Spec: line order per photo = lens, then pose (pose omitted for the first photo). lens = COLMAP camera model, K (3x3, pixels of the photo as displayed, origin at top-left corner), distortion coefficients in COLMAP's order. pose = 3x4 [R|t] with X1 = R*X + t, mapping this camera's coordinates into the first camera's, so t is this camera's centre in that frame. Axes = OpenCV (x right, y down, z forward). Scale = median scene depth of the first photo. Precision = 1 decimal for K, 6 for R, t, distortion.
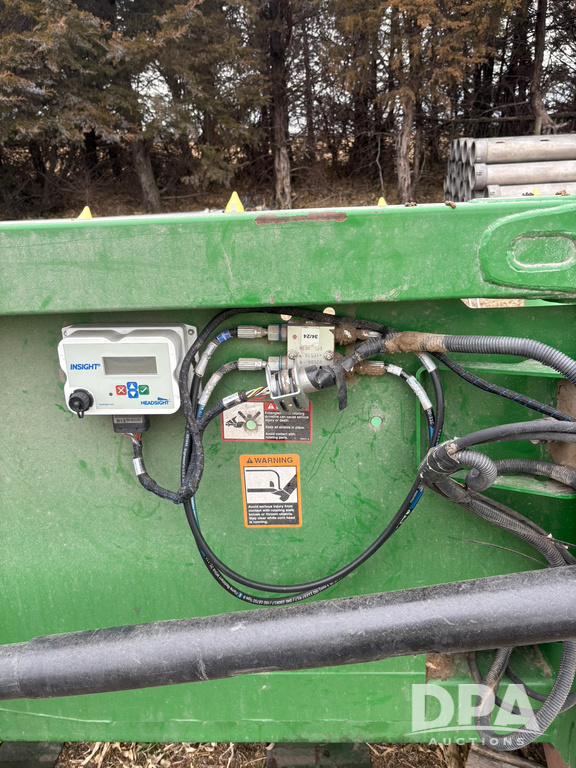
lens RADIAL K [[588.4, 0, 288.7], [0, 588.4, 376.6], [0, 0, 1]] dist [0.030266, -0.026808]
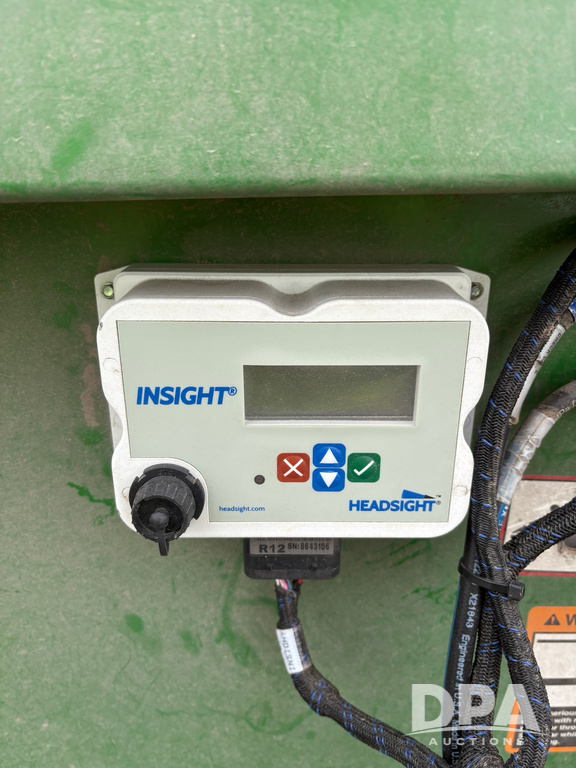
lens RADIAL K [[588.4, 0, 291.7], [0, 588.4, 387.8], [0, 0, 1]] dist [0.030266, -0.026808]
pose [[0.998410, 0.010074, 0.055467, -0.300756], [-0.012044, 0.999305, 0.035291, -0.031427], [-0.055073, -0.035903, 0.997837, 0.678084]]
